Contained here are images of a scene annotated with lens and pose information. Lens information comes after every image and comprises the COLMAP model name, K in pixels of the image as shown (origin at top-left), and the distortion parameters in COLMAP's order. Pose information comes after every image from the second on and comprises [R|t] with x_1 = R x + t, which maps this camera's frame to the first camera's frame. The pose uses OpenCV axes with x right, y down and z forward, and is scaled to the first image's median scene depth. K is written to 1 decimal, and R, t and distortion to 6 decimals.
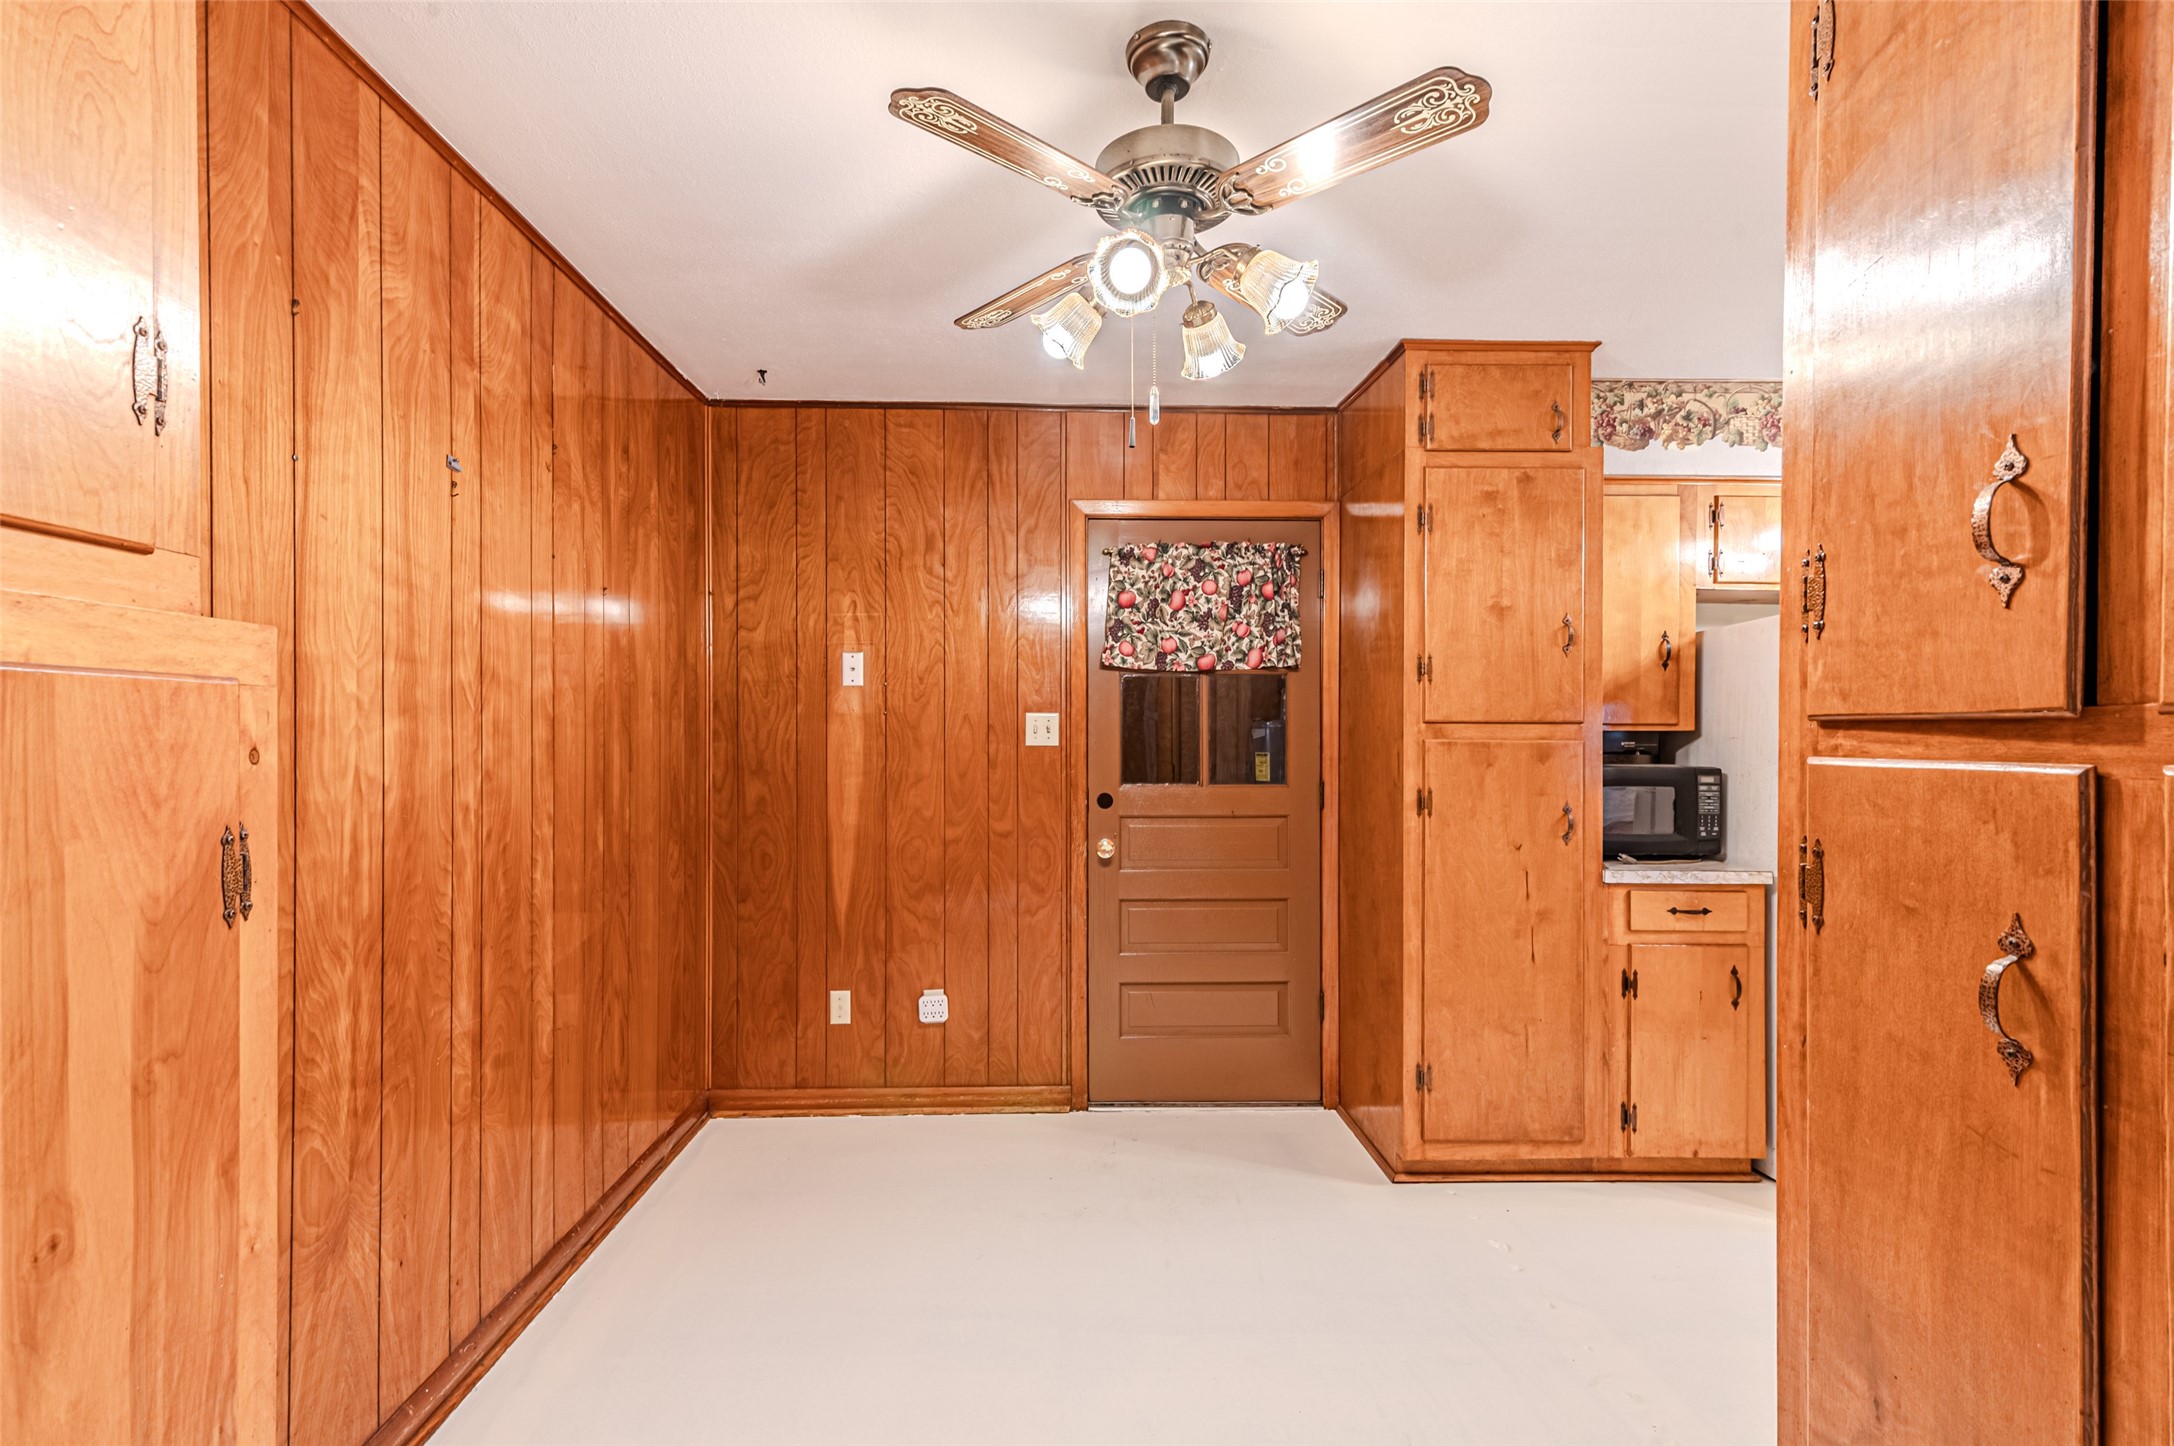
lens RADIAL K [[975.8, 0, 1078.0], [0, 975.8, 737.8], [0, 0, 1]] dist [0.028765, -0.002307]
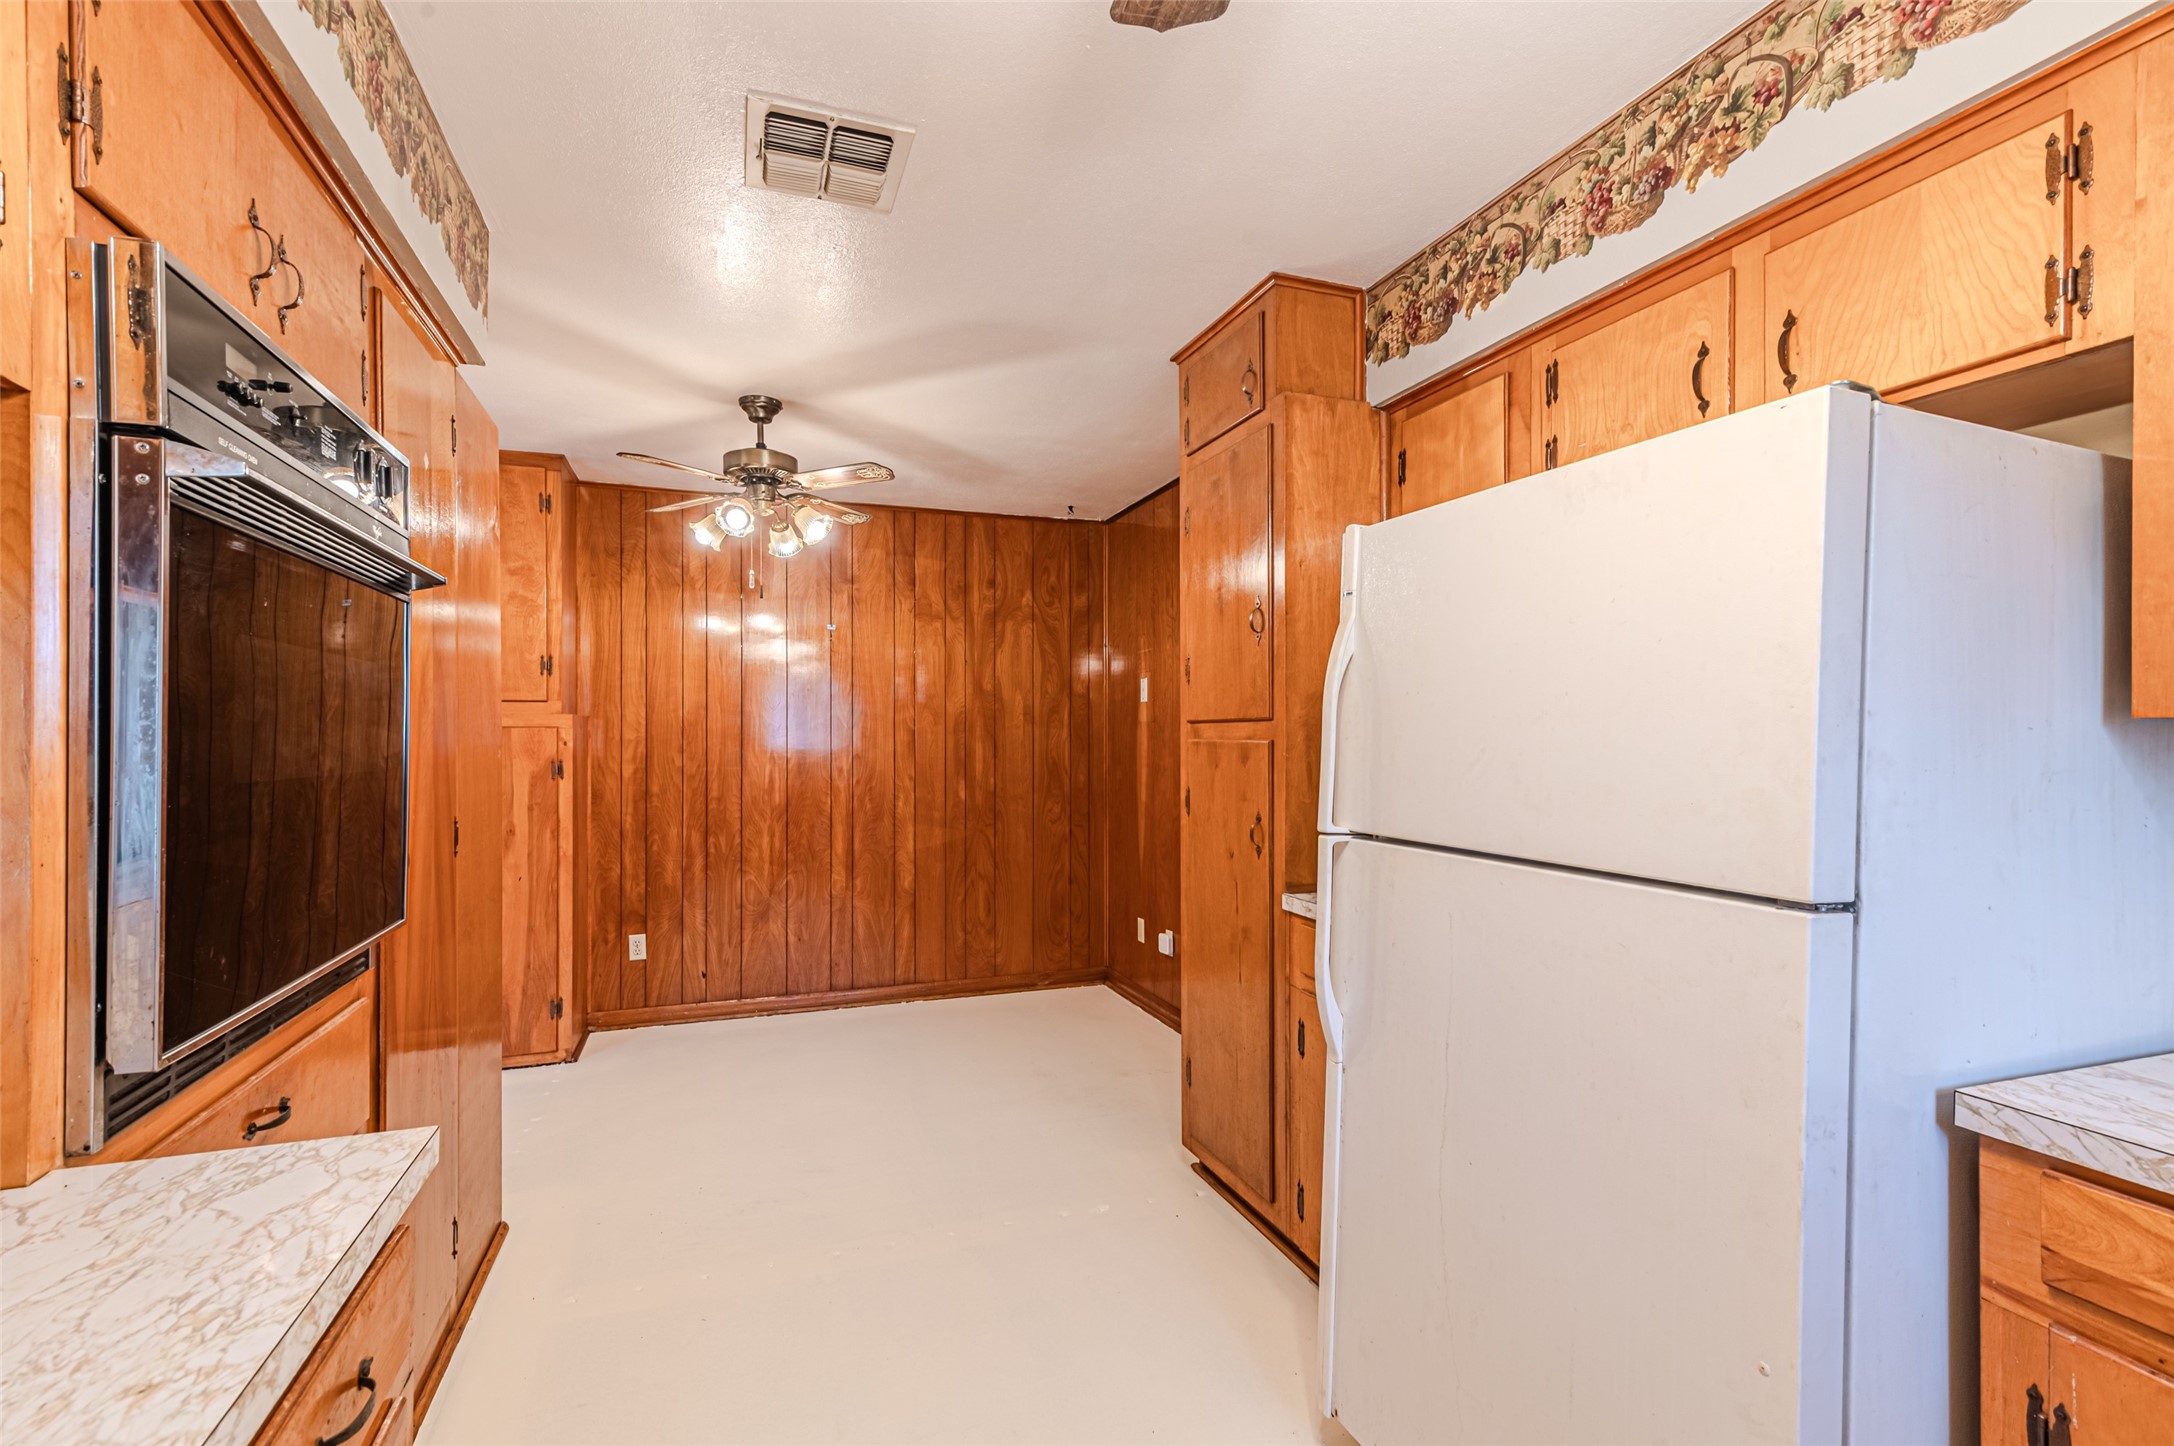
lens RADIAL K [[975.8, 0, 1083.3], [0, 975.8, 739.4], [0, 0, 1]] dist [0.028765, -0.002307]
pose [[0.309760, -0.002804, -0.950811, 1.349406], [0.001126, 0.999996, -0.002582, 0.004537], [0.950814, -0.000271, 0.309762, 0.611509]]
